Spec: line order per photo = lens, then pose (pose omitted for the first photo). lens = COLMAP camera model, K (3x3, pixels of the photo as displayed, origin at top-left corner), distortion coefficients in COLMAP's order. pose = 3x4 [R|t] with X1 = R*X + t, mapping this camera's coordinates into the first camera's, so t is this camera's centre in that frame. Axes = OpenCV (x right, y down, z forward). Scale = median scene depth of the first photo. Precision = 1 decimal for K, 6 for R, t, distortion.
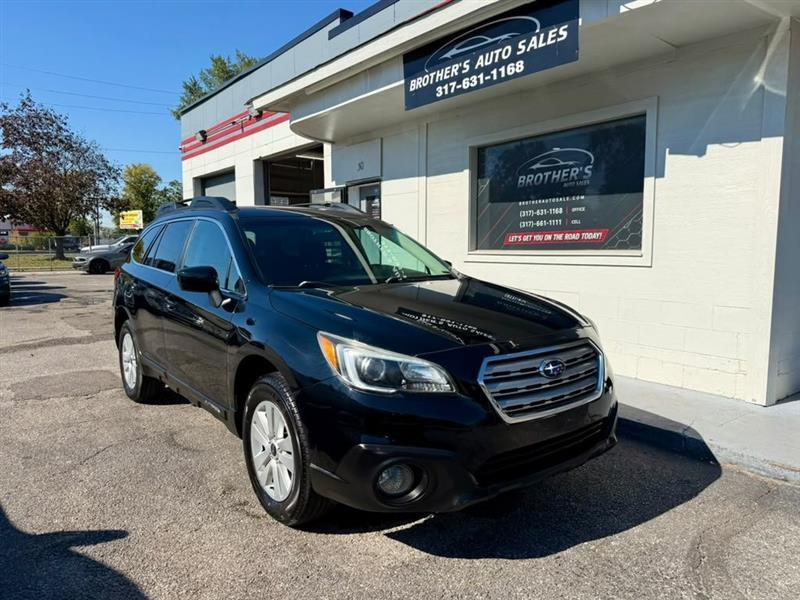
lens RADIAL K [[579.3, 0, 402.8], [0, 579.3, 302.0], [0, 0, 1]] dist [0.019492, -0.040154]
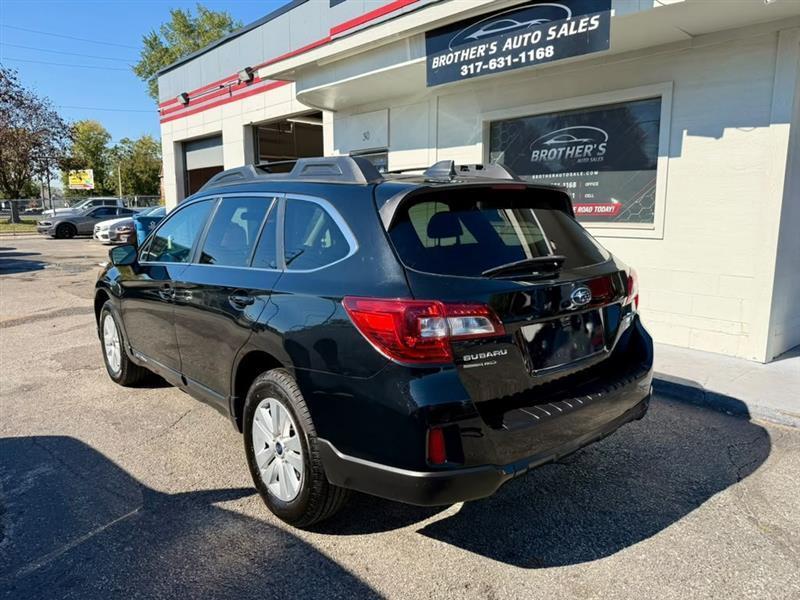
lens RADIAL K [[579.3, 0, 400.8], [0, 579.3, 299.5], [0, 0, 1]] dist [0.019492, -0.040154]
pose [[0.997918, -0.011559, 0.063458, -0.125785], [0.007506, 0.997938, 0.063740, -0.018176], [-0.064064, -0.063130, 0.995947, -0.064184]]
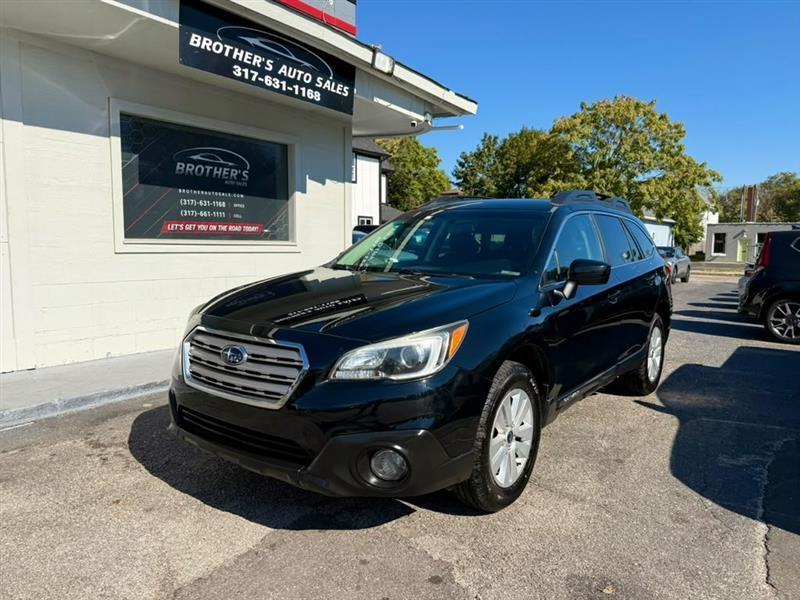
lens RADIAL K [[579.3, 0, 400.3], [0, 579.3, 302.1], [0, 0, 1]] dist [0.019492, -0.040154]
pose [[-0.280254, -0.099244, 0.954782, -0.968838], [0.075114, 0.989324, 0.124882, -0.091398], [-0.956983, 0.106717, -0.269807, 1.063882]]
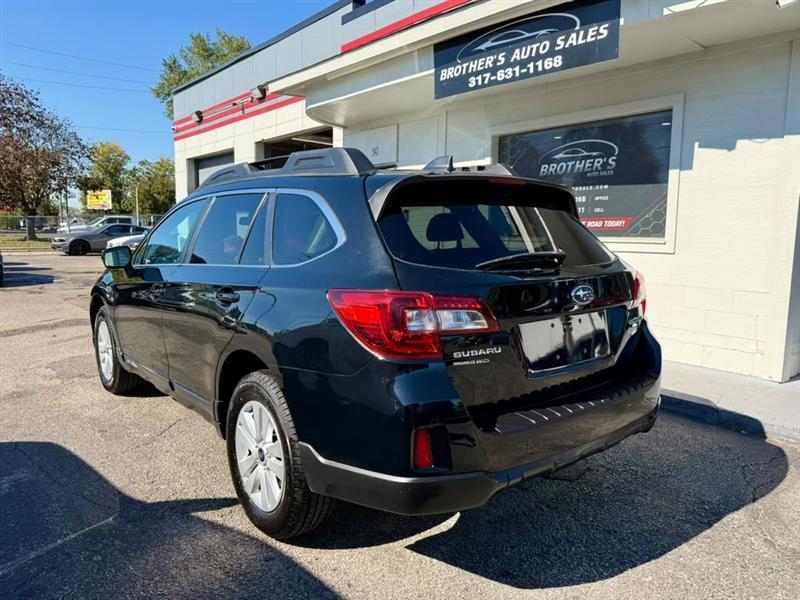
lens RADIAL K [[579.3, 0, 405.2], [0, 579.3, 301.3], [0, 0, 1]] dist [0.019492, -0.040154]
pose [[0.998744, 0.006367, 0.049703, -0.108168], [-0.007634, 0.999650, 0.025345, 0.003536], [-0.049524, -0.025692, 0.998442, -0.040592]]
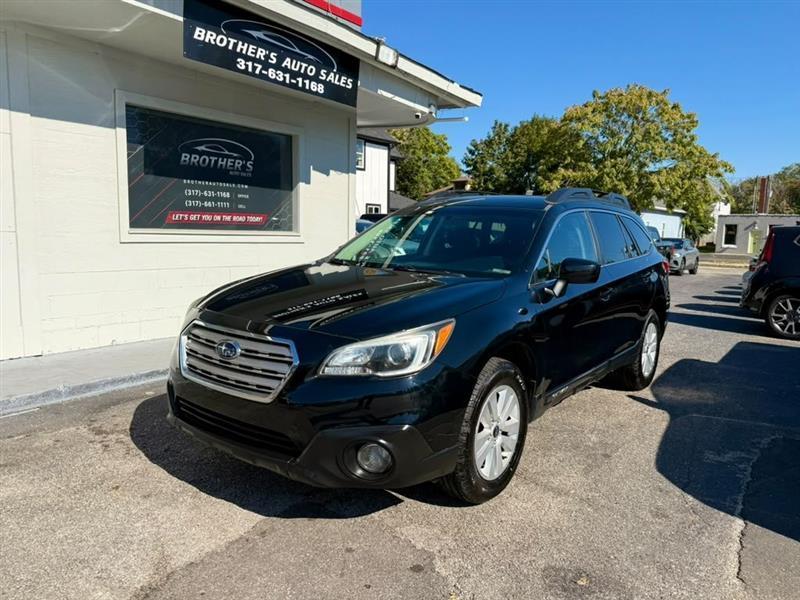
lens RADIAL K [[579.3, 0, 402.4], [0, 579.3, 300.1], [0, 0, 1]] dist [0.019492, -0.040154]
pose [[-0.267773, -0.121177, 0.955831, -0.986424], [0.063364, 0.987697, 0.142968, -0.101775], [-0.961396, 0.098848, -0.256800, 1.050960]]
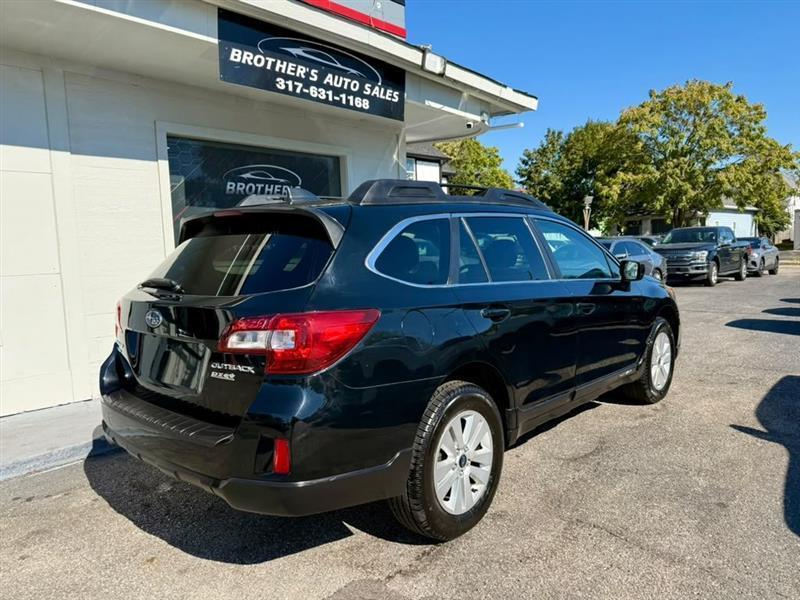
lens RADIAL K [[579.3, 0, 403.9], [0, 579.3, 301.6], [0, 0, 1]] dist [0.019492, -0.040154]
pose [[-0.177328, -0.084188, 0.980544, -0.905539], [0.124583, 0.986399, 0.107221, -0.103533], [-0.976235, 0.141172, -0.164428, 1.031412]]
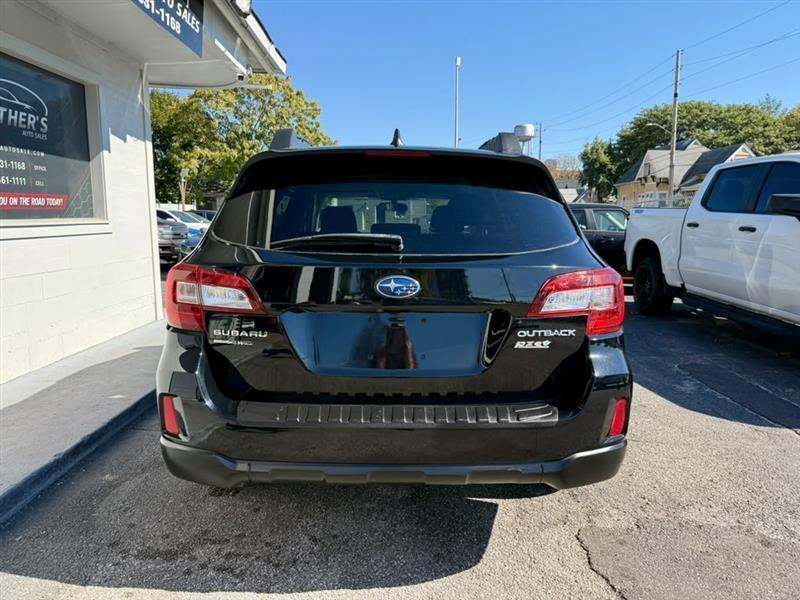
lens RADIAL K [[579.3, 0, 411.4], [0, 579.3, 299.3], [0, 0, 1]] dist [0.019492, -0.040154]
pose [[-0.803475, -0.083684, 0.589428, -0.629013], [0.054299, 0.975644, 0.212534, -0.129578], [-0.592858, 0.202771, -0.779361, 1.412005]]
